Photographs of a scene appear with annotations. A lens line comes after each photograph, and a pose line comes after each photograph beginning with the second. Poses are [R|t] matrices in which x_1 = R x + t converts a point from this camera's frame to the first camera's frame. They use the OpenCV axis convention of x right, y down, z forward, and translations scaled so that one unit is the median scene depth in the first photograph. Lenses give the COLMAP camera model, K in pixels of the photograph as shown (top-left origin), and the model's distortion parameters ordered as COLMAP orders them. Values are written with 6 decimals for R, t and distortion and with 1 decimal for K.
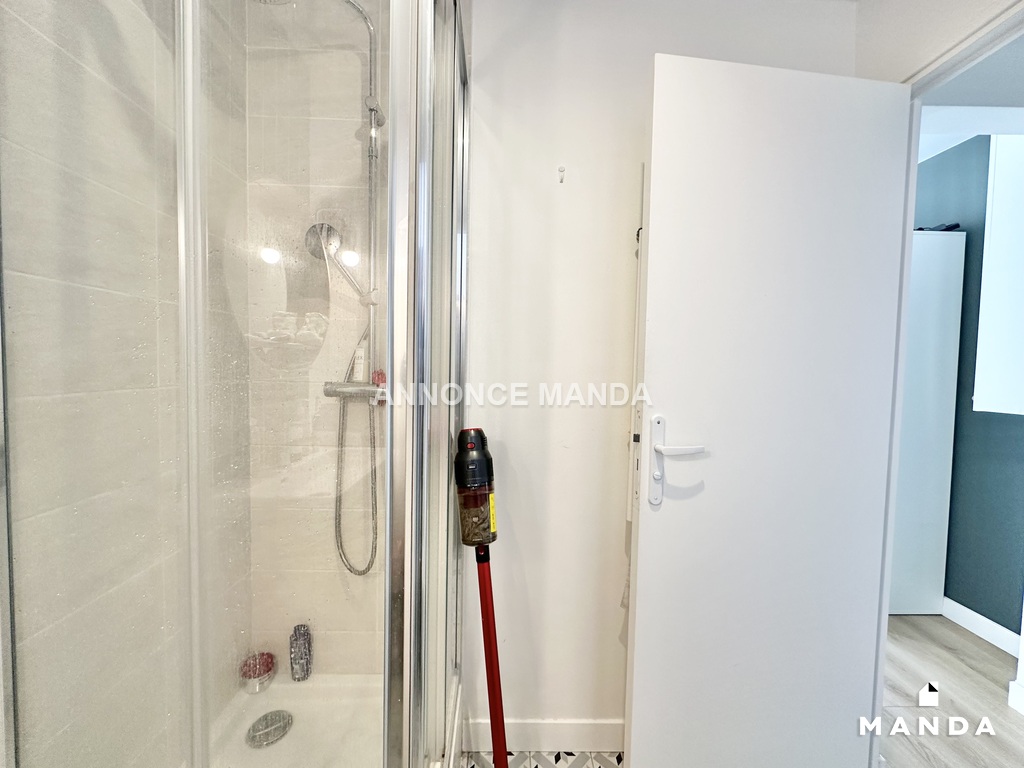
lens RADIAL K [[408.8, 0, 510.5], [0, 408.8, 384.4], [0, 0, 1]] dist [-0.001141, 0.000245]
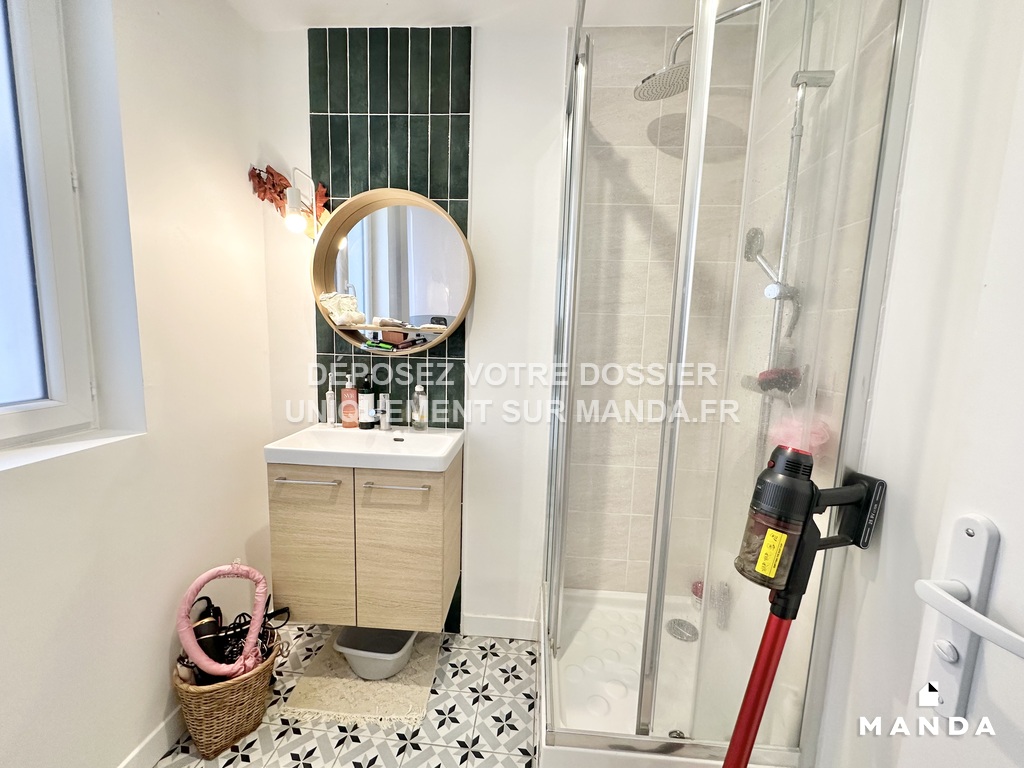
lens RADIAL K [[408.8, 0, 510.5], [0, 408.8, 384.4], [0, 0, 1]] dist [-0.001141, 0.000245]
pose [[-0.110588, 0.103033, -0.988511, 0.676500], [-0.079209, 0.990534, 0.112105, -0.050701], [0.990705, 0.090697, -0.101381, 0.492821]]
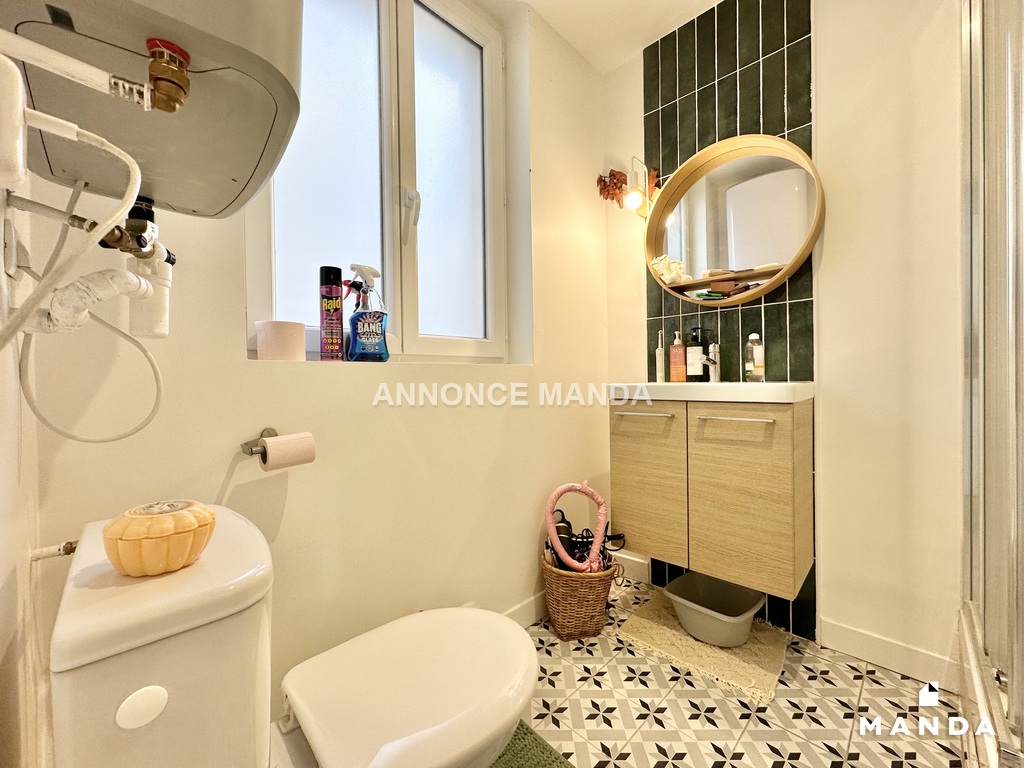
lens RADIAL K [[408.8, 0, 510.5], [0, 408.8, 384.4], [0, 0, 1]] dist [-0.001141, 0.000245]
pose [[-0.732143, -0.000041, -0.681151, 0.786566], [-0.028571, 0.999122, 0.030650, 0.257570], [0.680552, 0.041901, -0.731501, 0.477915]]
